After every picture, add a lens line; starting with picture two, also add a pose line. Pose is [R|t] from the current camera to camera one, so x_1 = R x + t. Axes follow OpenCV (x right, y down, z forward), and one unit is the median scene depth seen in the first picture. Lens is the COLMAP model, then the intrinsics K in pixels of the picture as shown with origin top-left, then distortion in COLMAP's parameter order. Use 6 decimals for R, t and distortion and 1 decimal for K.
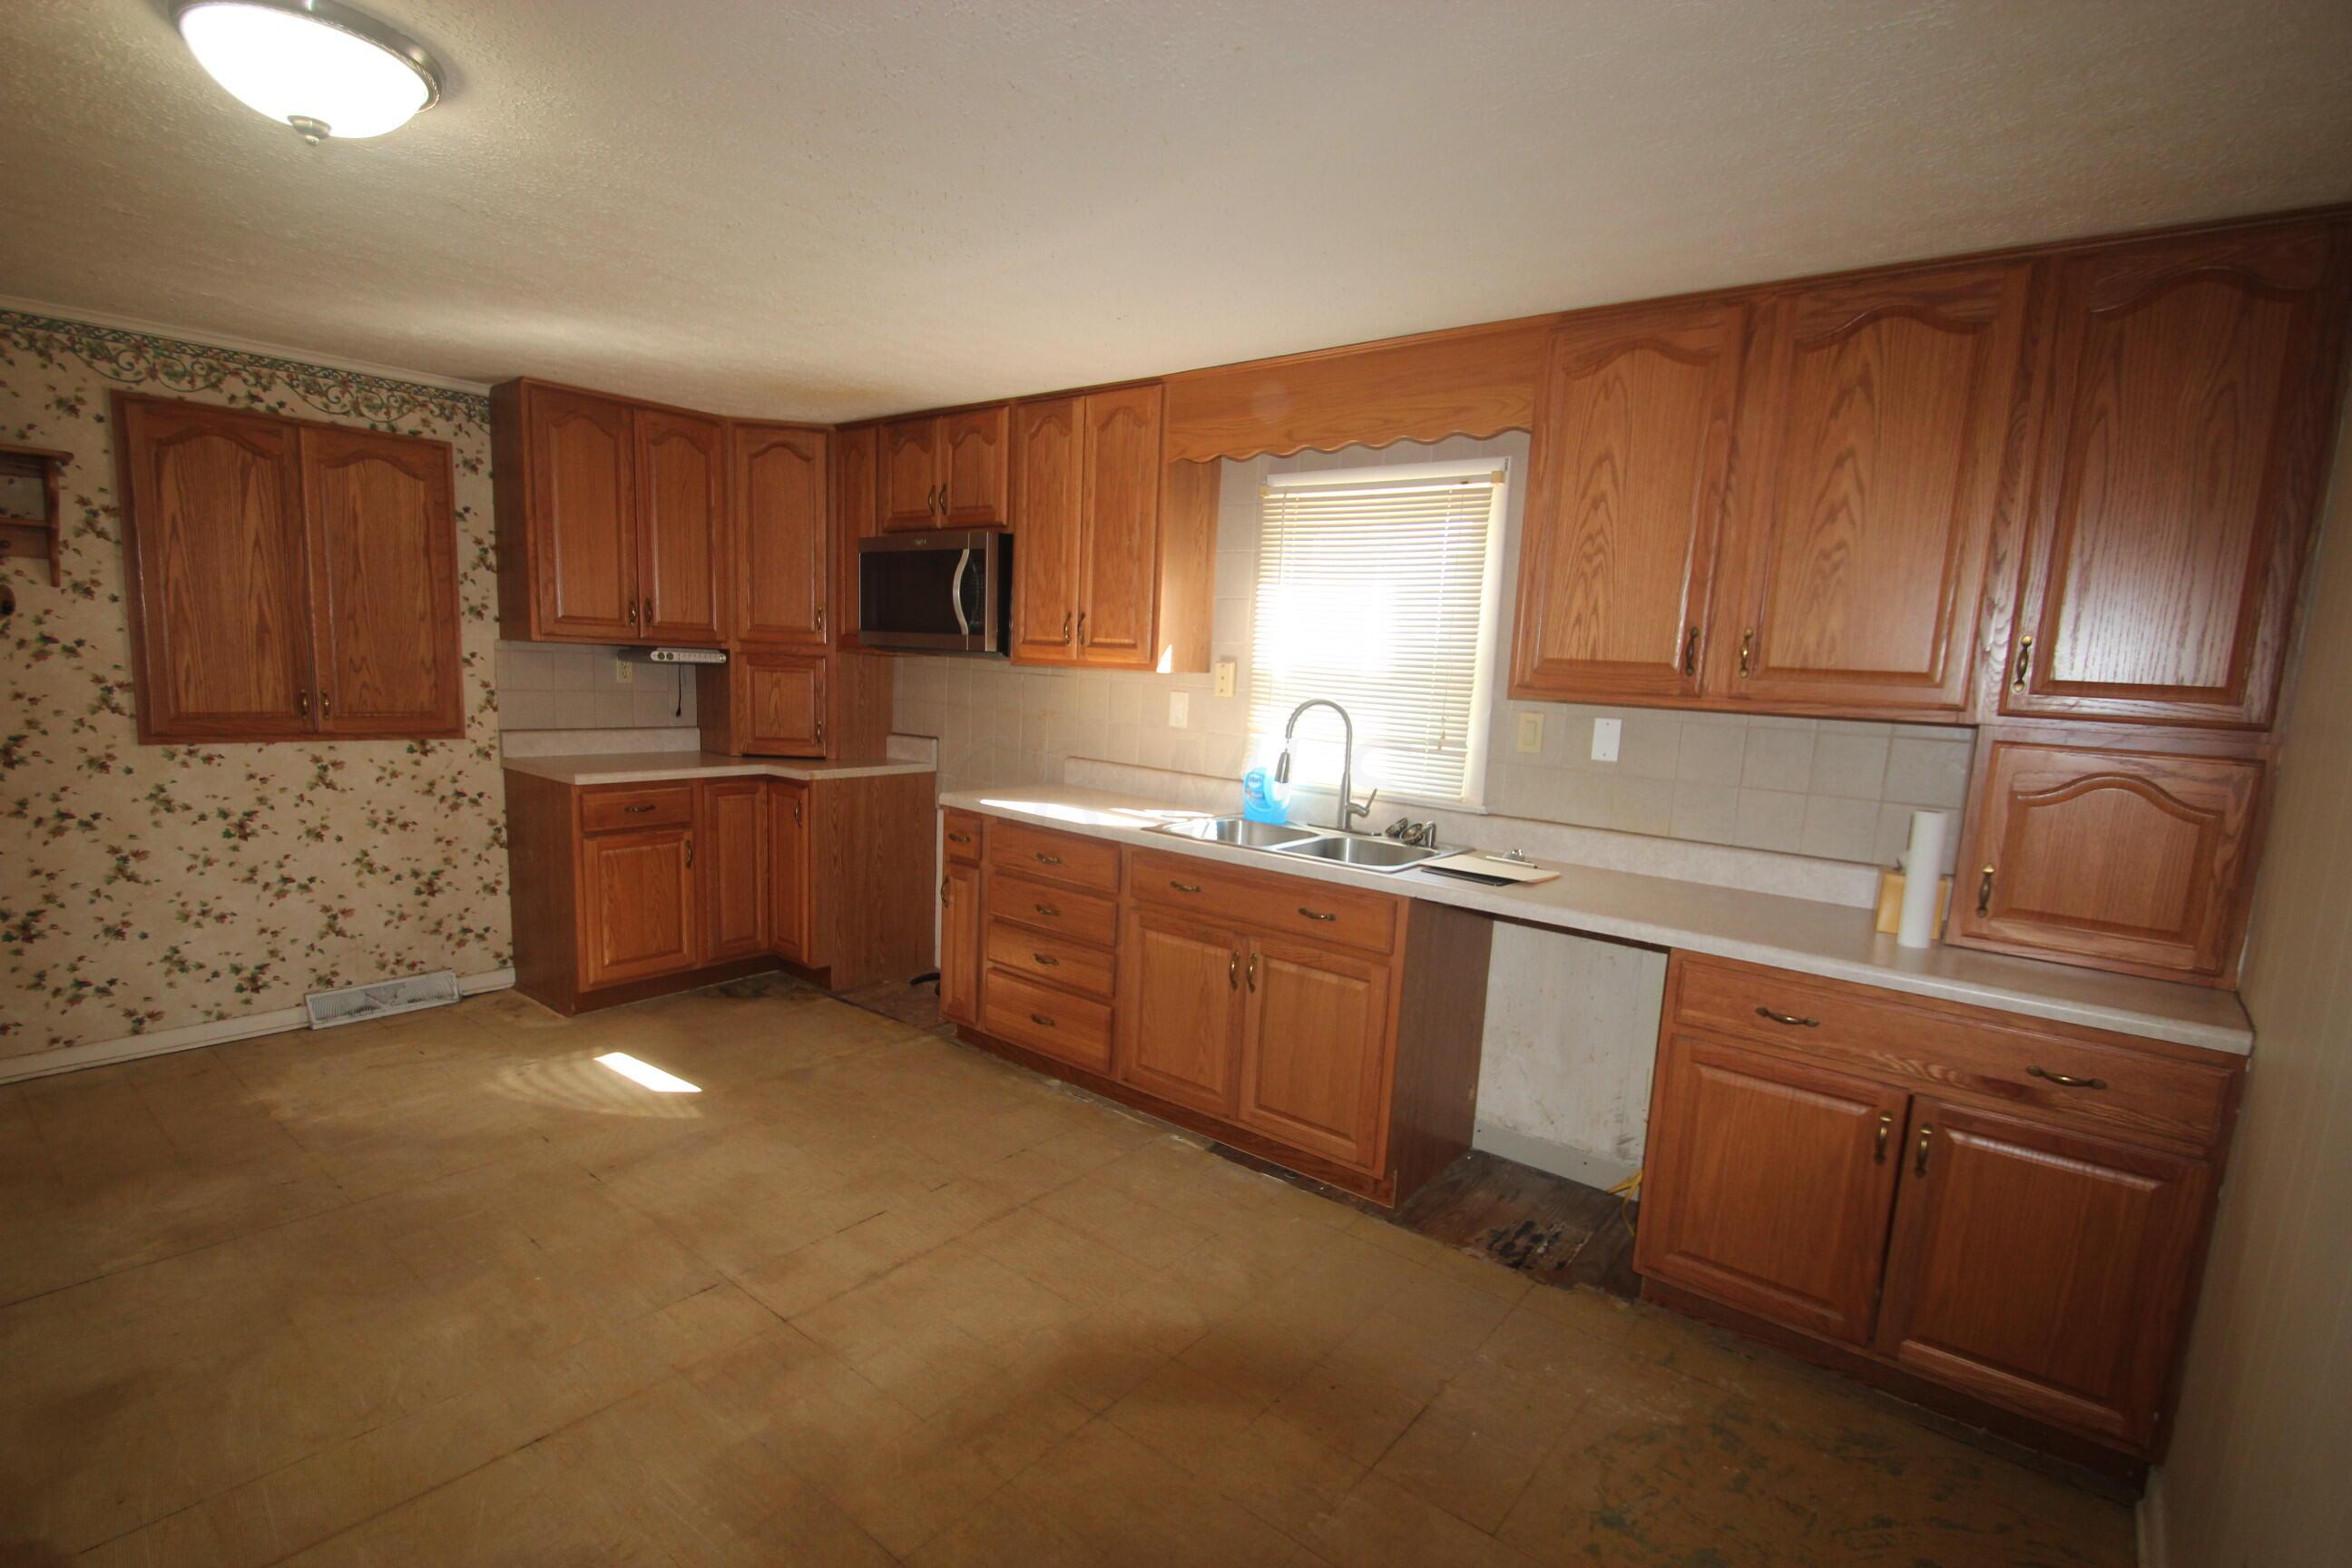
lens RADIAL K [[1075.7, 0, 1170.9], [0, 1075.7, 801.3], [0, 0, 1]] dist [0.000049, -0.002017]
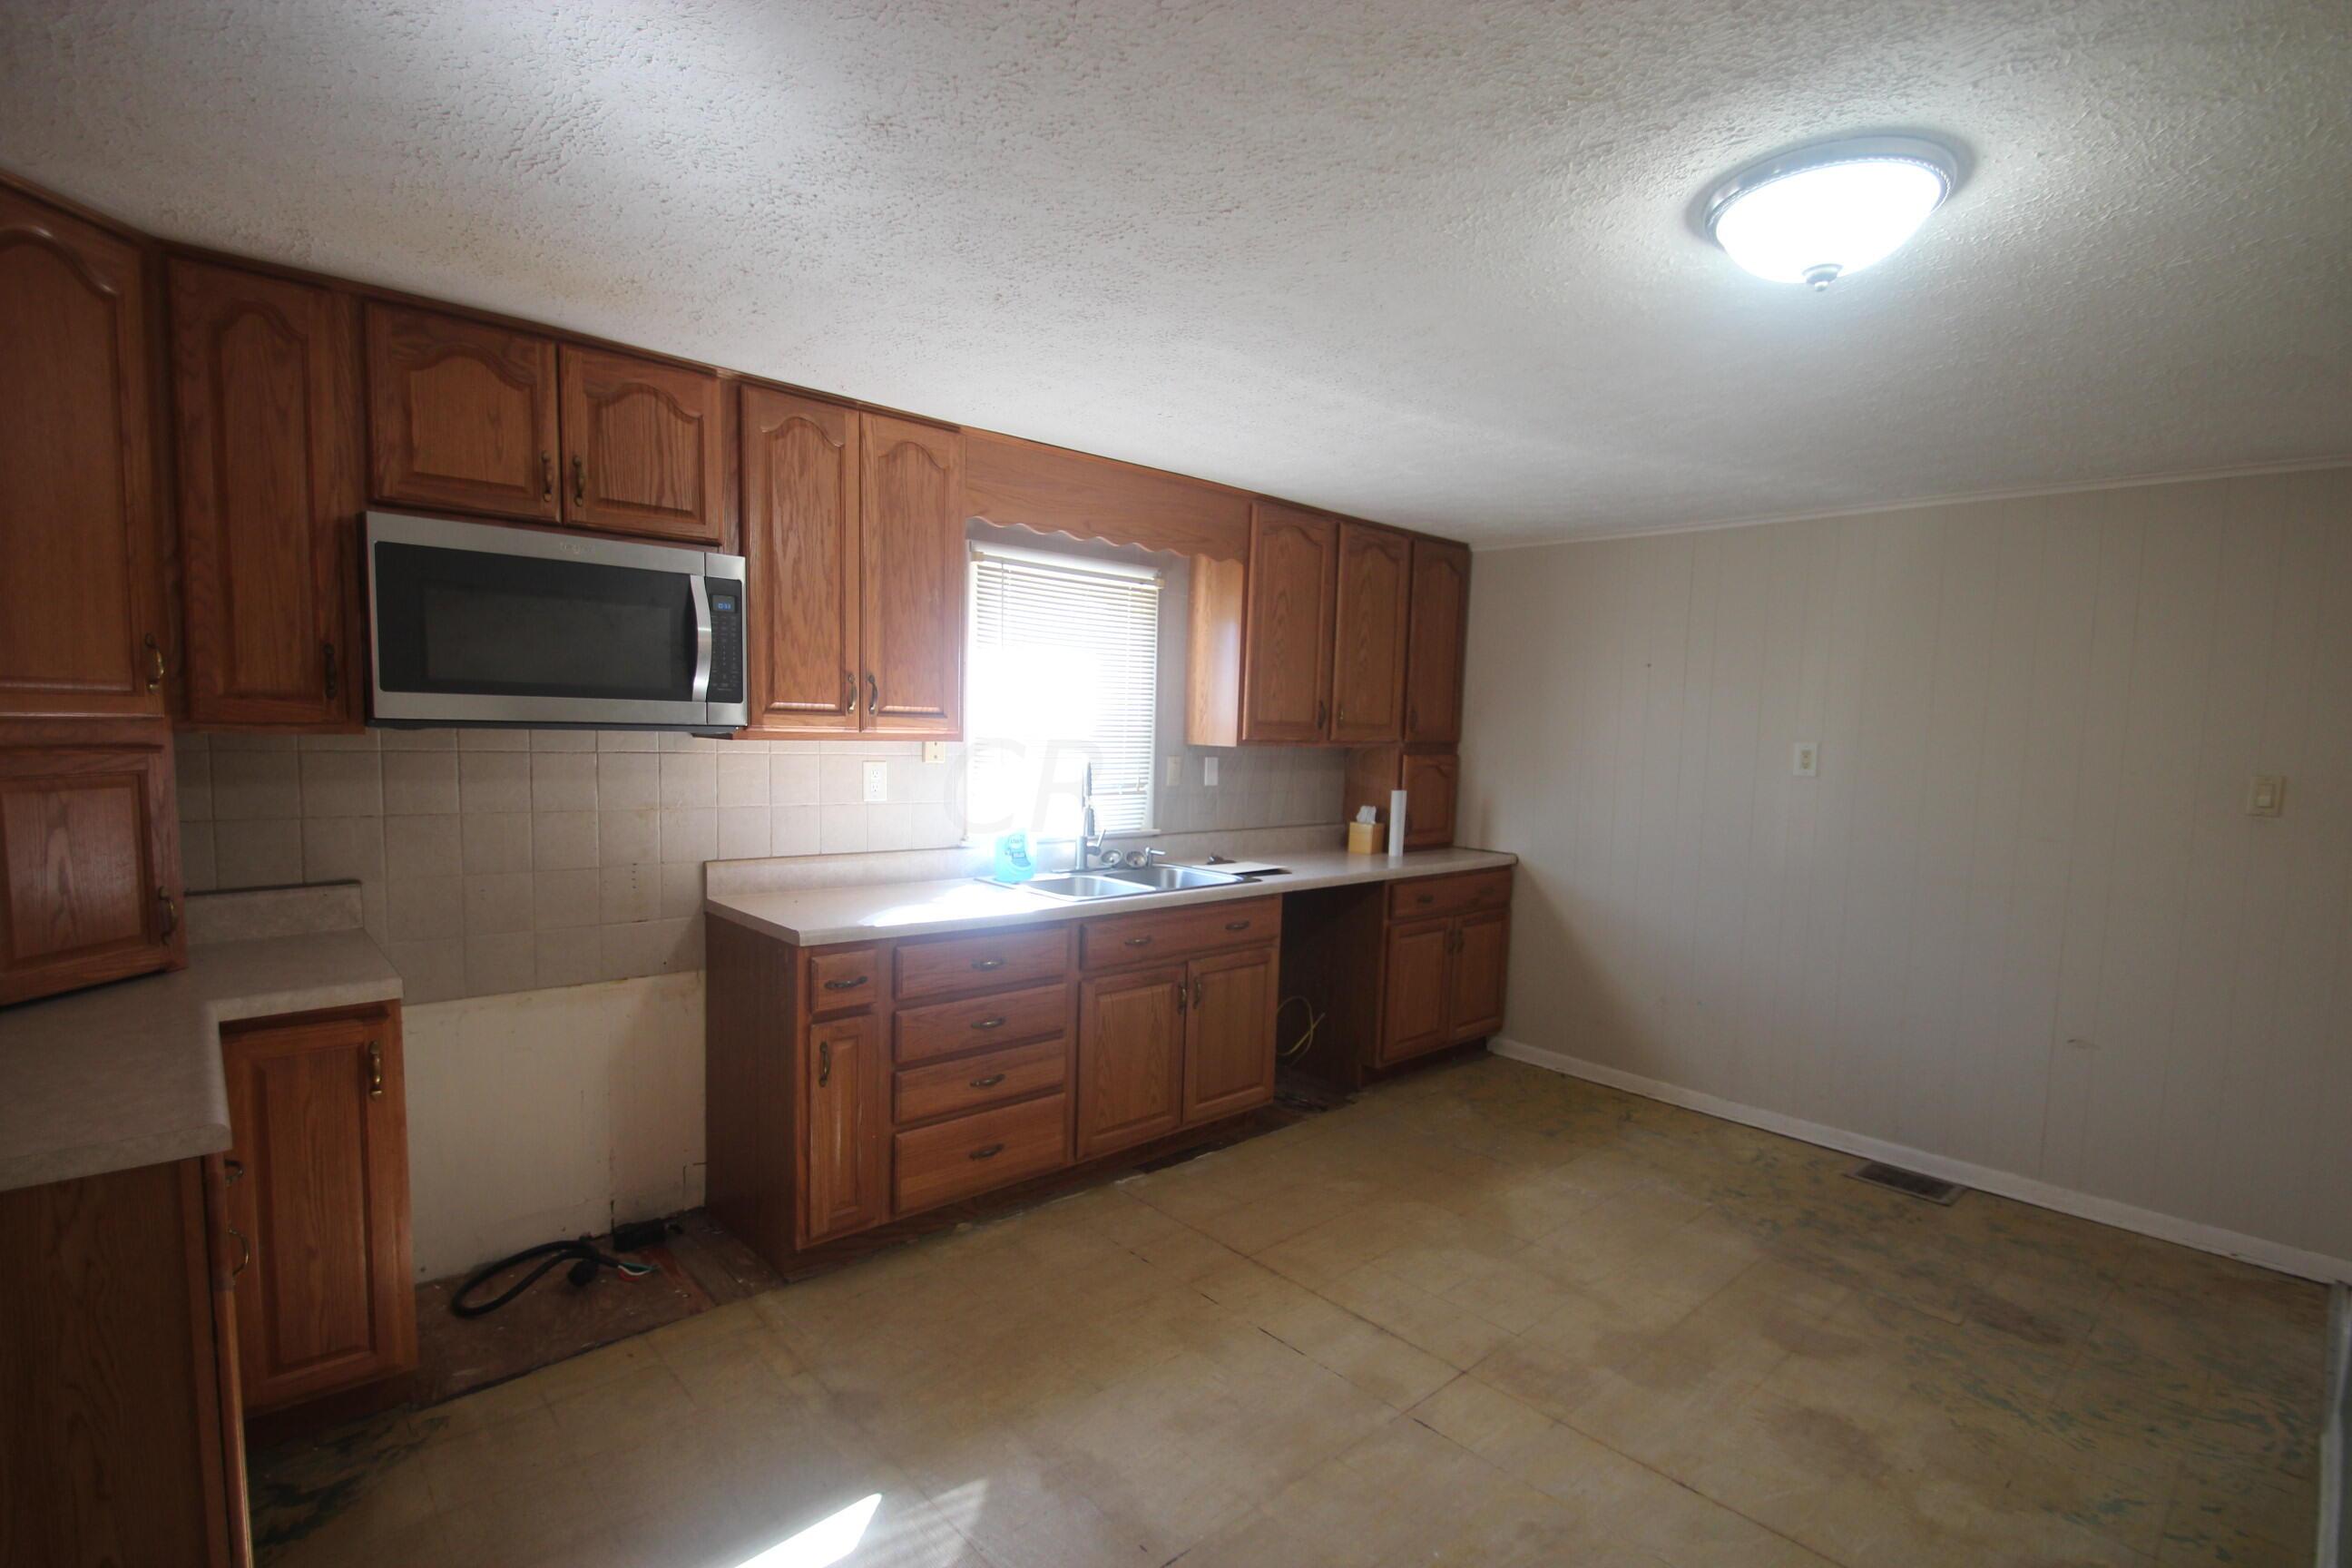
lens RADIAL K [[1075.7, 0, 1173.6], [0, 1075.7, 794.0], [0, 0, 1]] dist [0.000049, -0.002017]
pose [[0.179086, -0.110858, 0.977568, -0.901188], [0.111452, 0.989521, 0.091796, -0.142654], [-0.977500, 0.092512, 0.189565, 0.661133]]
